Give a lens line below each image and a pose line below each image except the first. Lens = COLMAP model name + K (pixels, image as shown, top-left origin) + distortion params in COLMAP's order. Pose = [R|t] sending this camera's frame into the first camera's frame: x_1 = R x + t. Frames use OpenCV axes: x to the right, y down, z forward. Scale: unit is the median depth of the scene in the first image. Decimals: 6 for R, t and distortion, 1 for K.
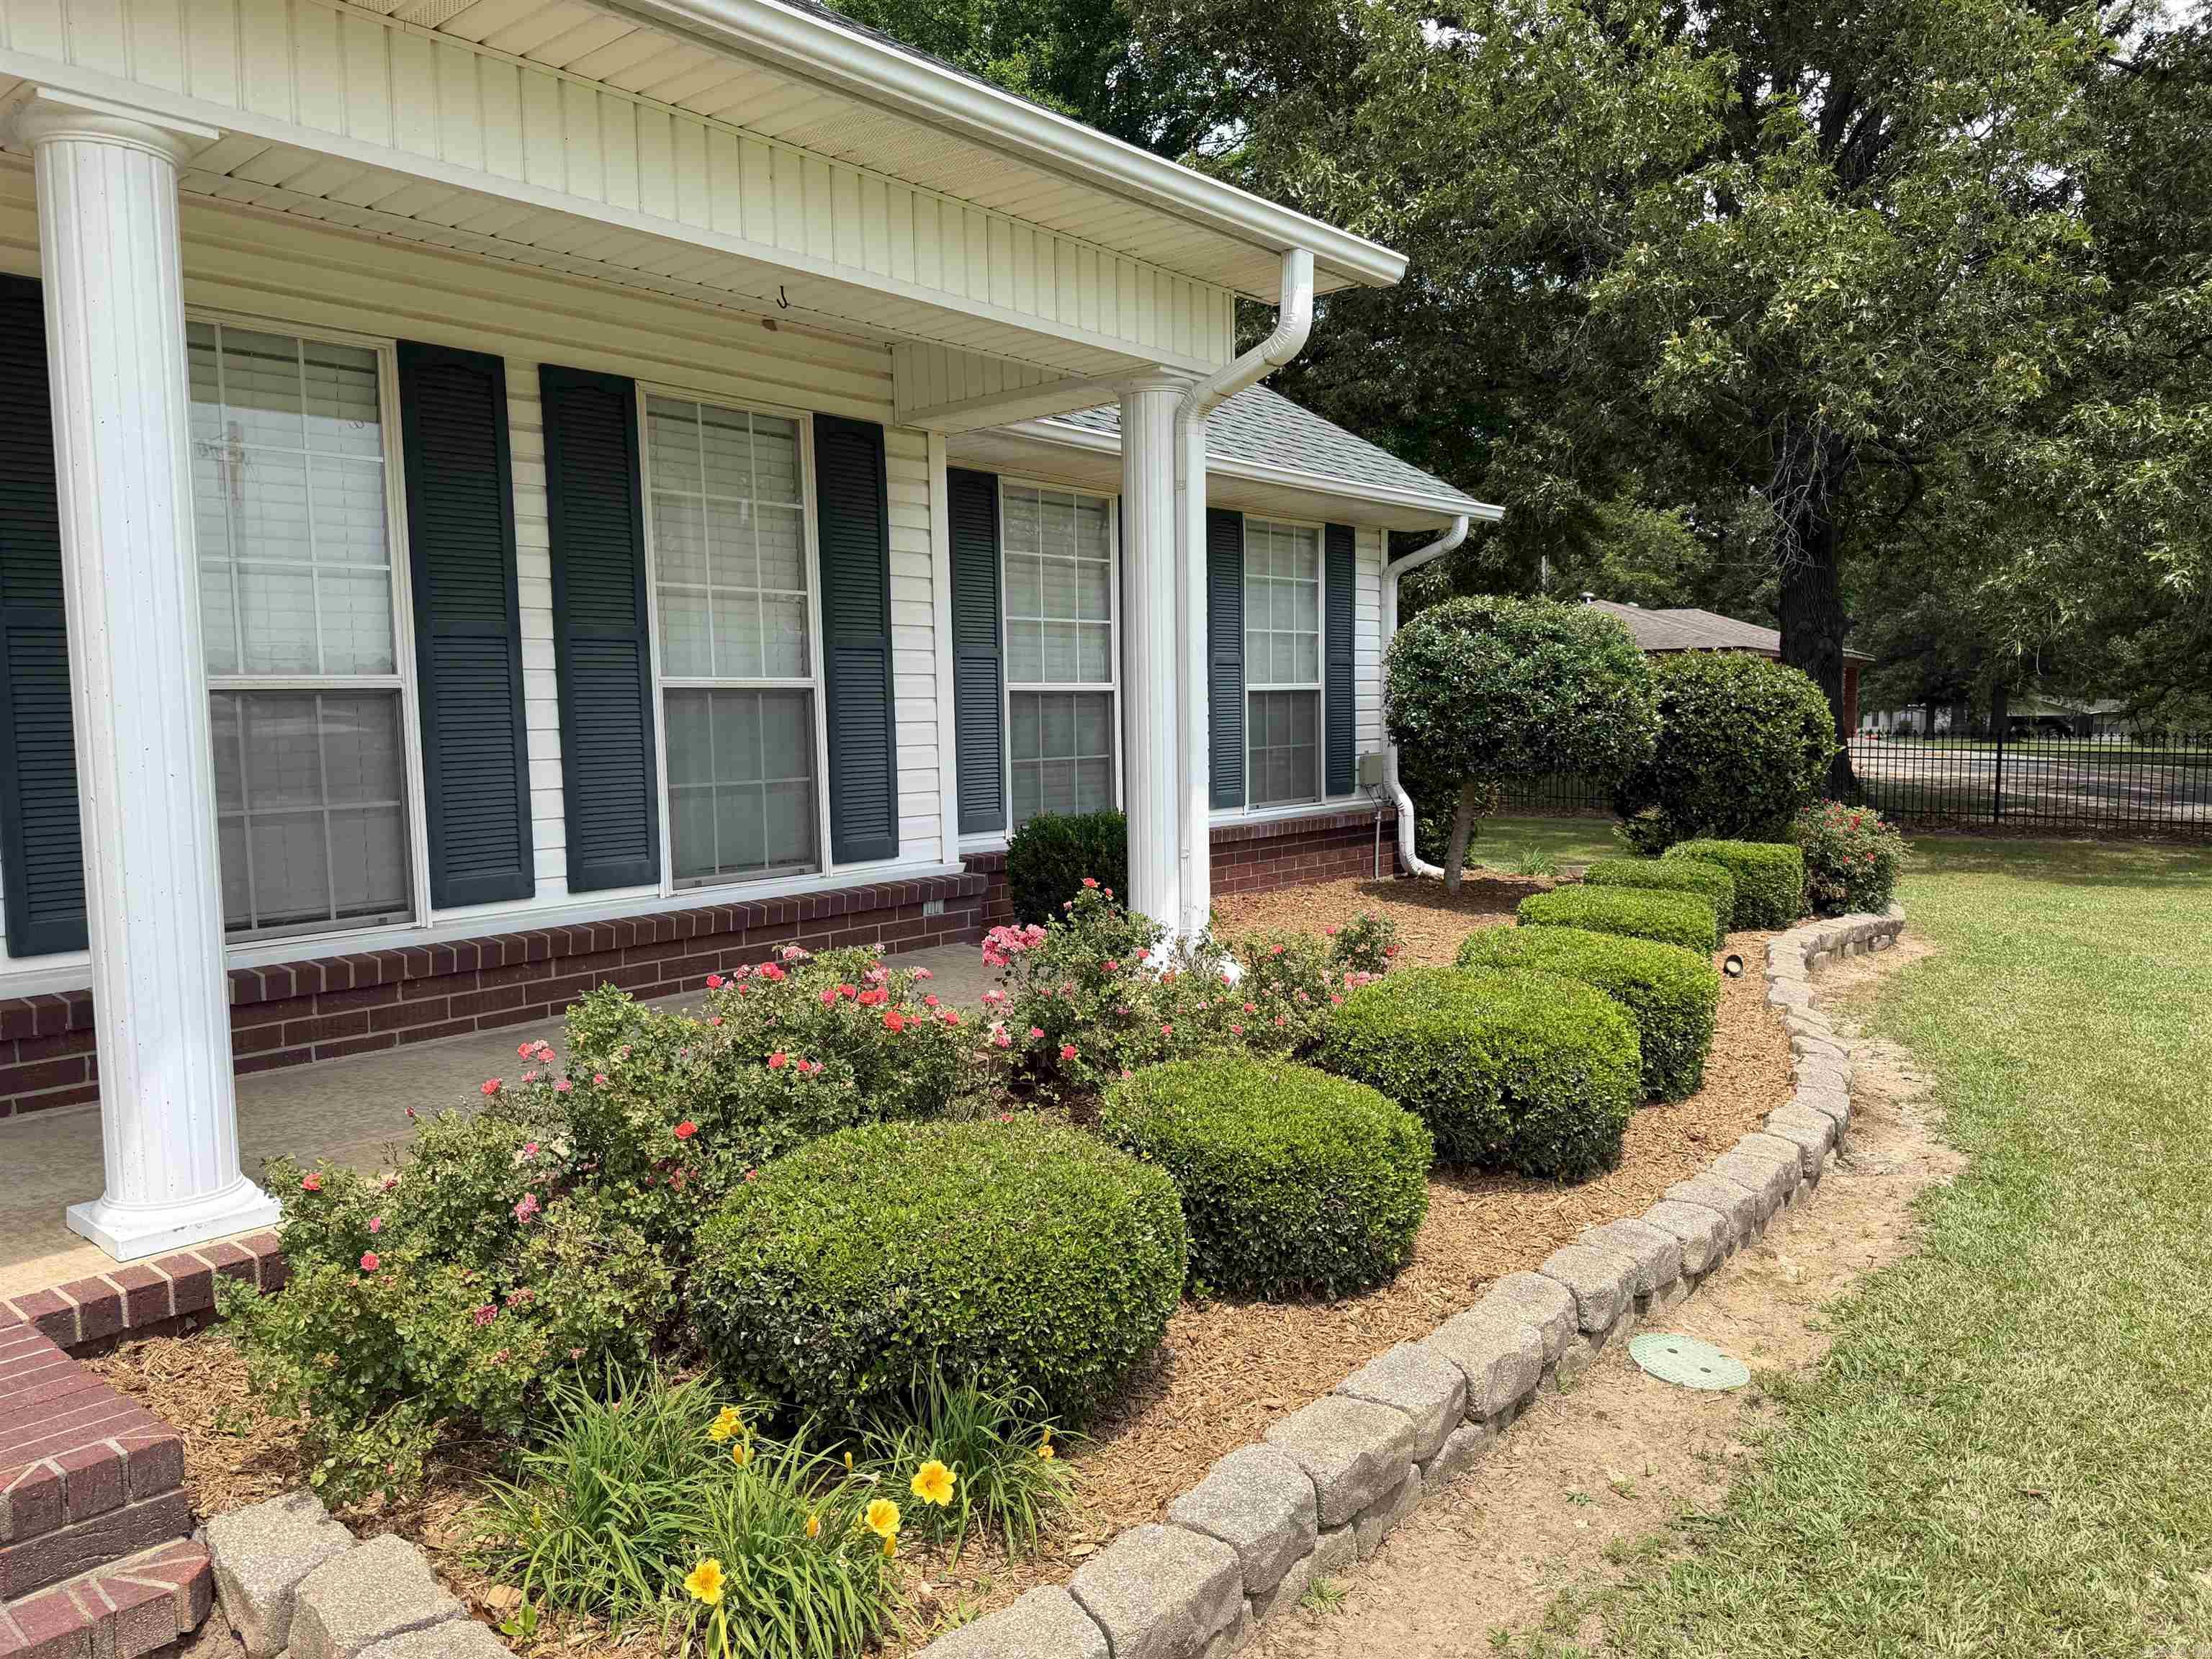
lens RADIAL K [[1543.7, 0, 1105.2], [0, 1543.7, 837.6], [0, 0, 1]] dist [0.043080, -0.065624]
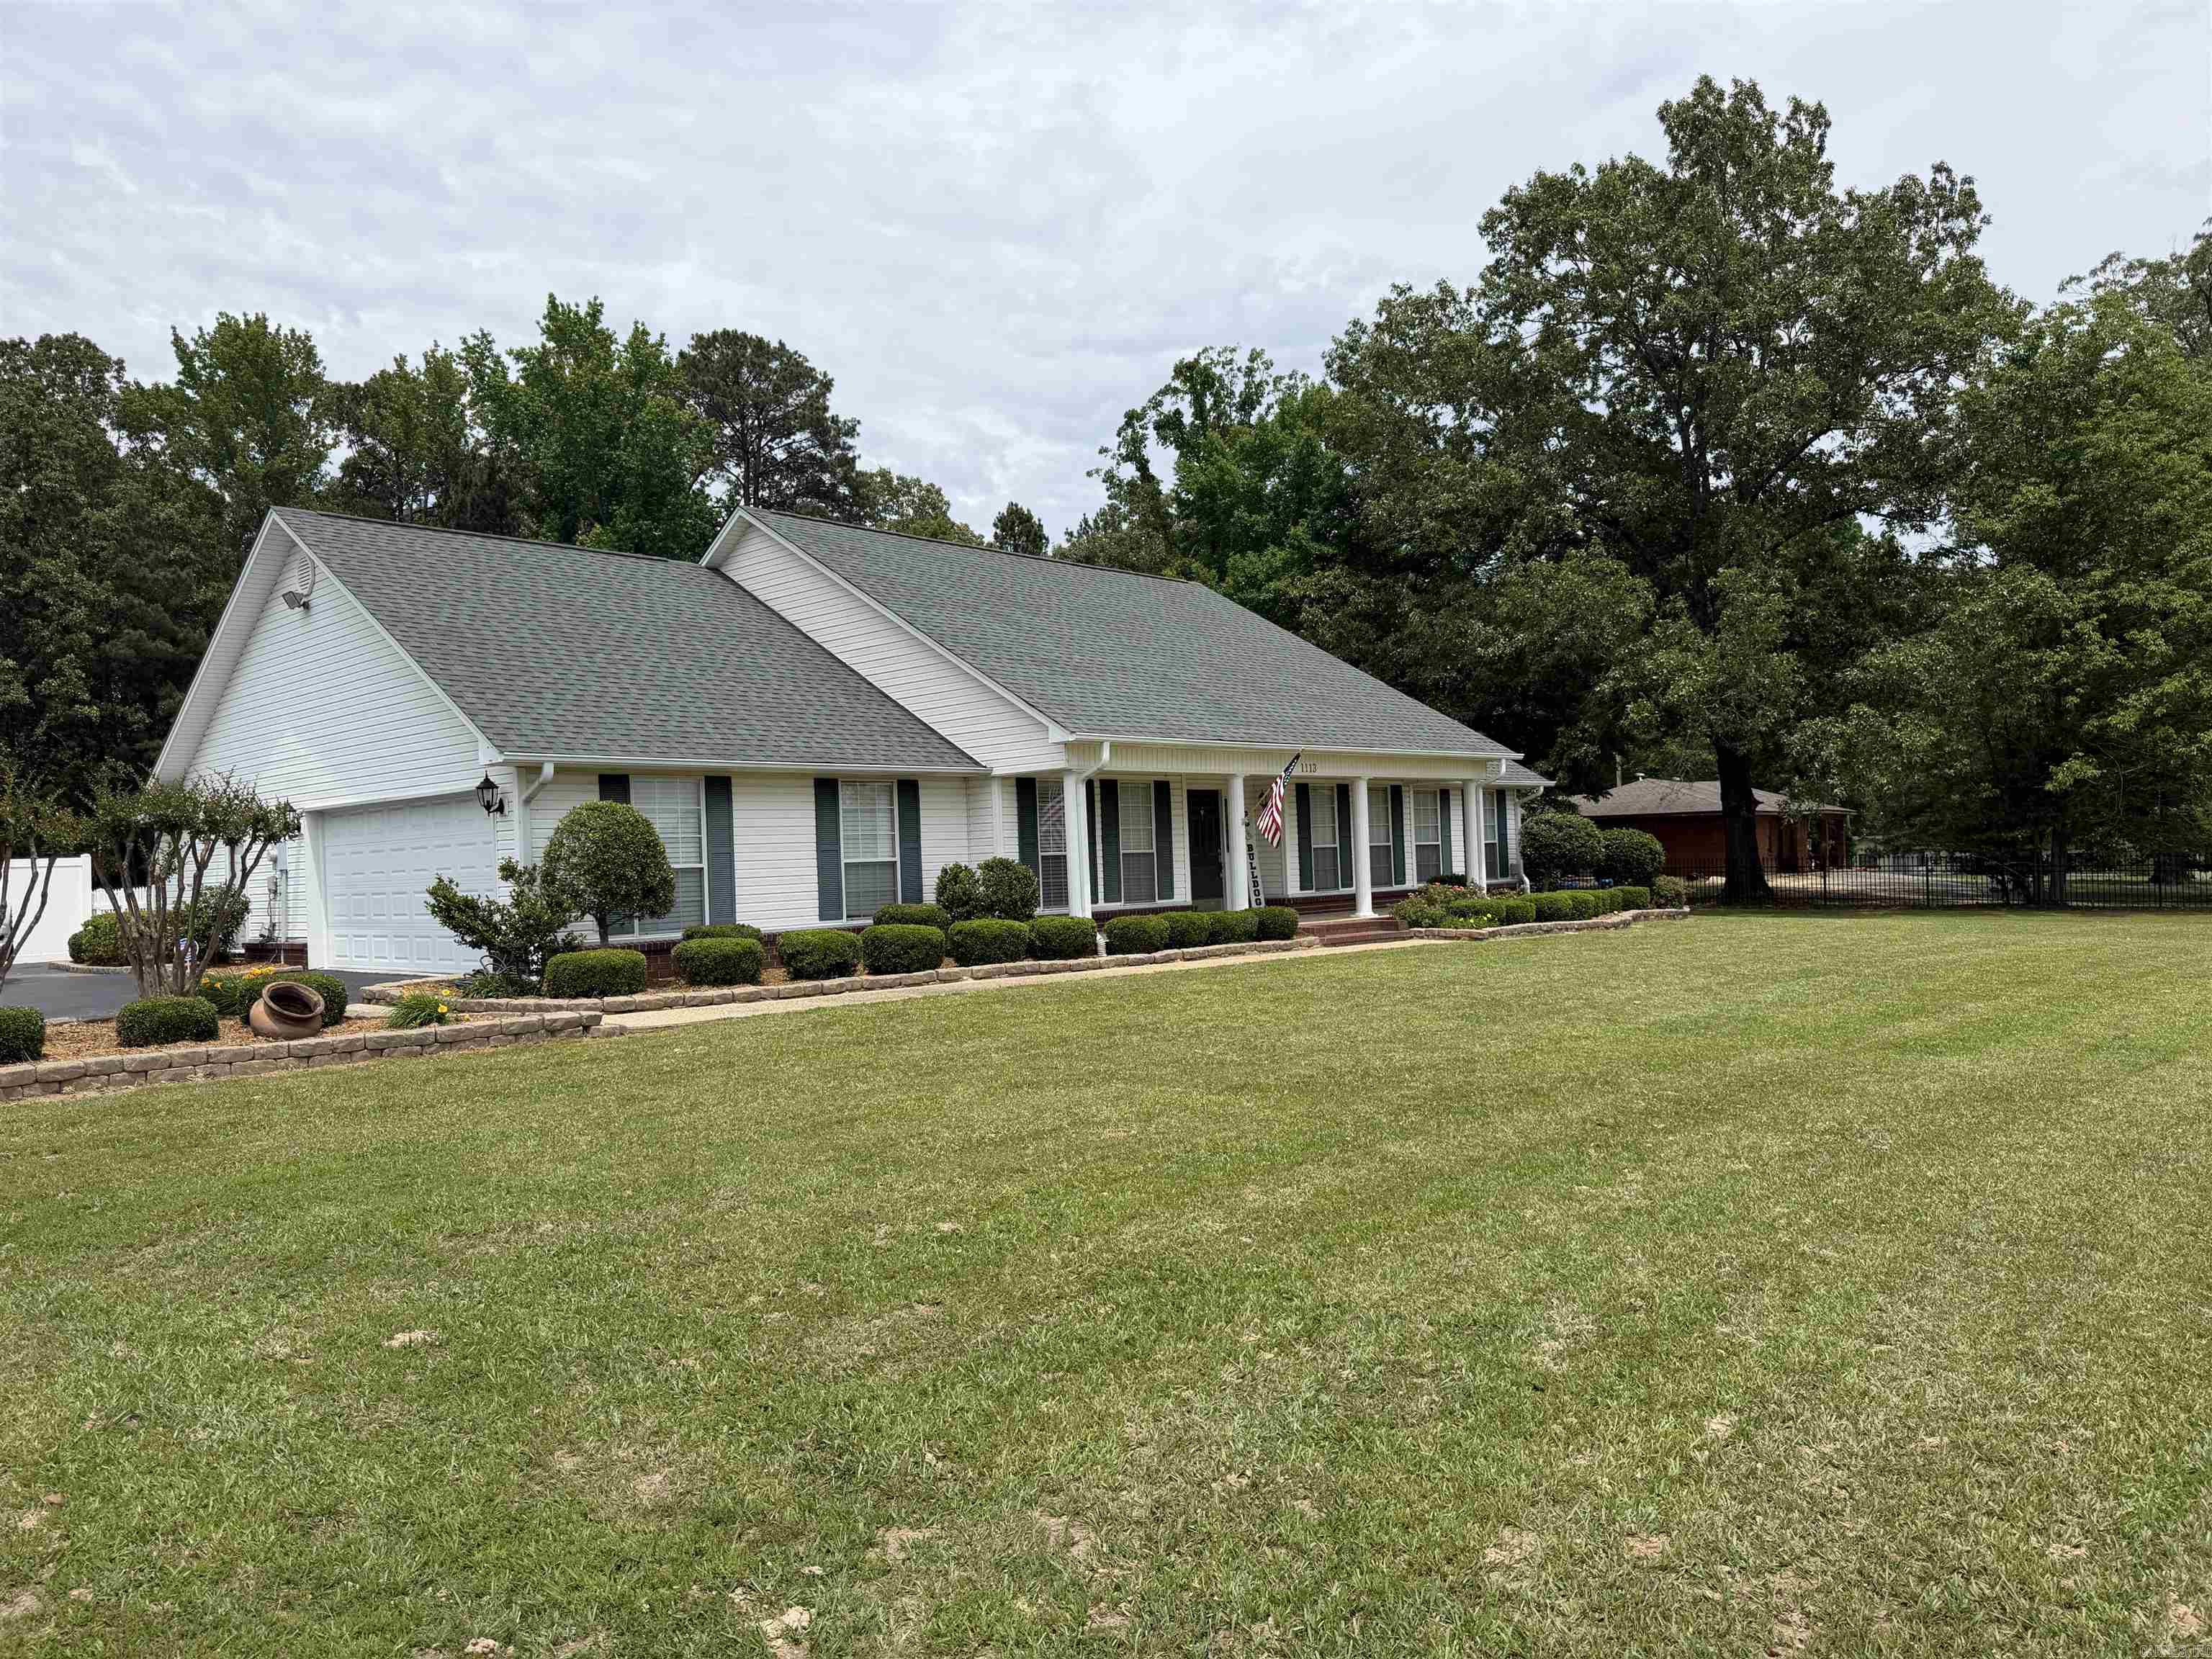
lens RADIAL K [[1543.7, 0, 1109.1], [0, 1543.7, 827.8], [0, 0, 1]] dist [0.043080, -0.065624]
pose [[0.997597, -0.019287, -0.066542, -0.423721], [0.012236, 0.994419, -0.104789, 0.187438], [0.068191, 0.103723, 0.992266, -2.104127]]
